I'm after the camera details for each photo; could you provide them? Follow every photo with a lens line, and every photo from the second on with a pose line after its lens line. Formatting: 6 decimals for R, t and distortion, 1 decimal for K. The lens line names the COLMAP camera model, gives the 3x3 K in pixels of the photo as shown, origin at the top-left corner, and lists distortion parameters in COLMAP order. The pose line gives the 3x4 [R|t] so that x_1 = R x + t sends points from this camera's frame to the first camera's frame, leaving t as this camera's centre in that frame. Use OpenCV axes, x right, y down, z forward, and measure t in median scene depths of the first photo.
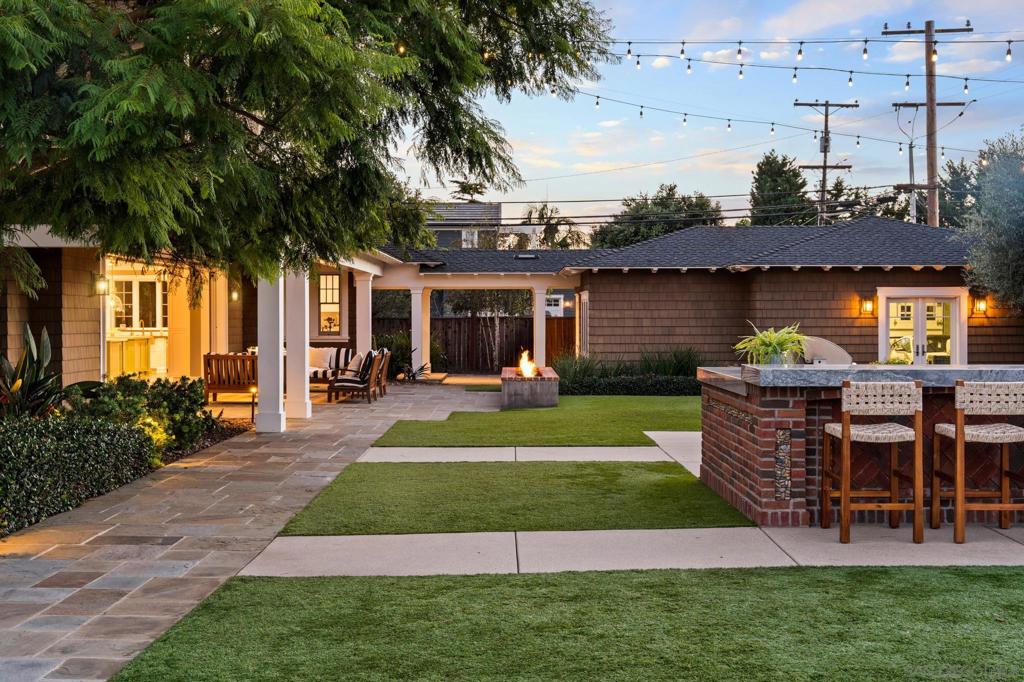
lens RADIAL K [[1157.6, 0, 512.0], [0, 1157.6, 341.0], [0, 0, 1]] dist [0.007998, 0.012732]
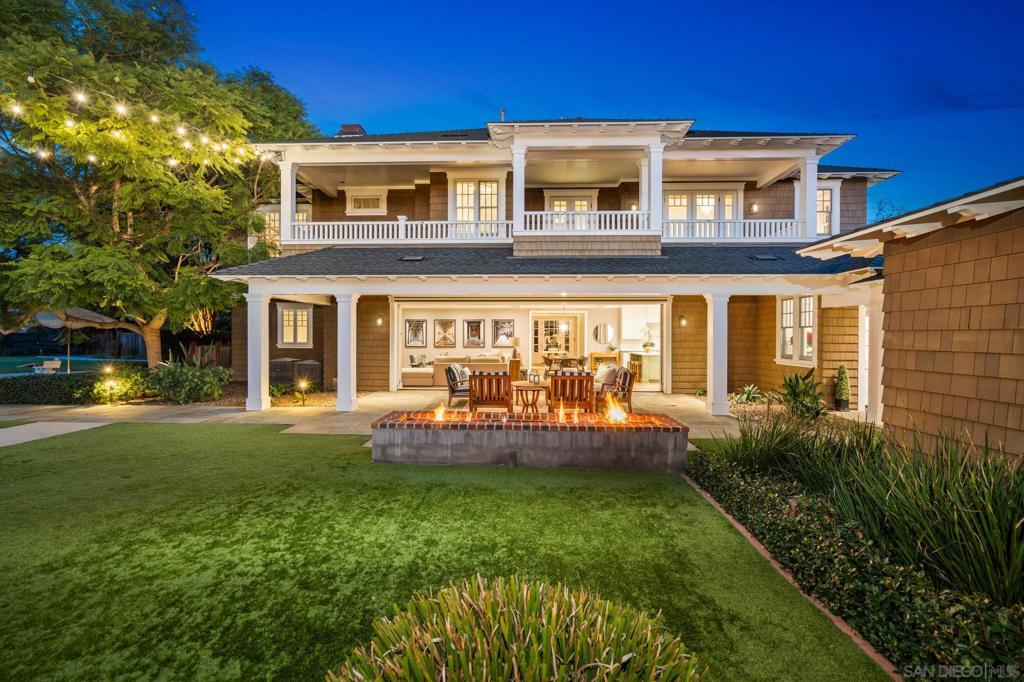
lens RADIAL K [[461.8, 0, 512.0], [0, 461.8, 341.0], [0, 0, 1]] dist [-0.001563, 0.000169]
pose [[-0.042952, 0.012481, -0.998999, 0.259339], [-0.025325, 0.999587, 0.013577, -0.021810], [0.998756, 0.025883, -0.042618, 0.858269]]
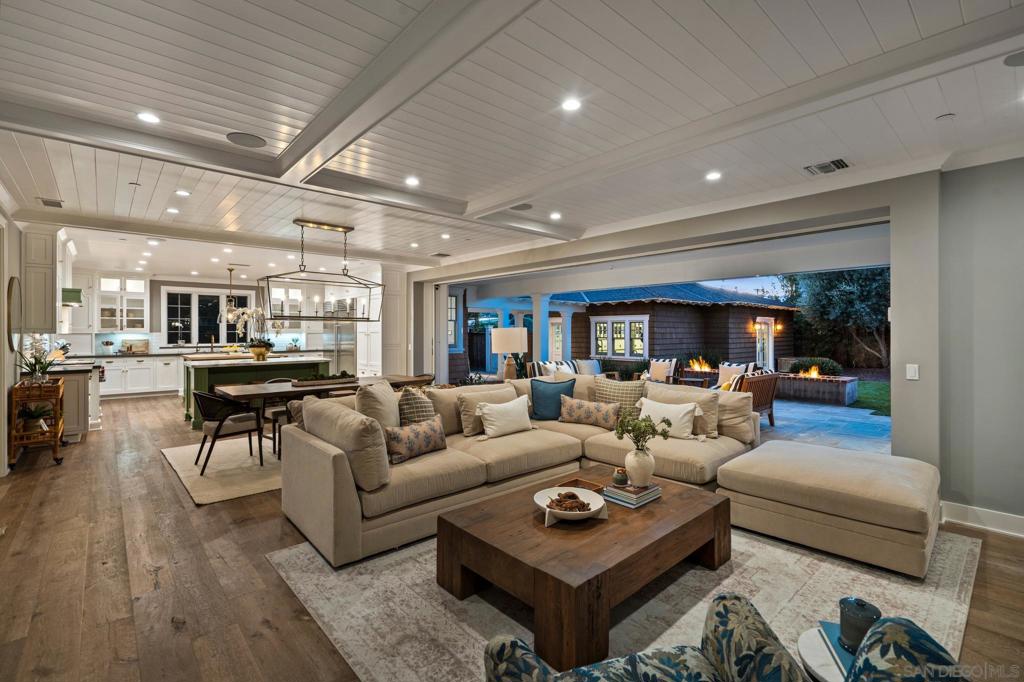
lens RADIAL K [[461.8, 0, 512.0], [0, 461.8, 341.0], [0, 0, 1]] dist [-0.001563, 0.000169]
pose [[0.747269, -0.011957, 0.664414, -0.464300], [0.014523, 0.999893, 0.001660, -0.013053], [-0.664363, 0.008409, 0.747363, 0.669543]]
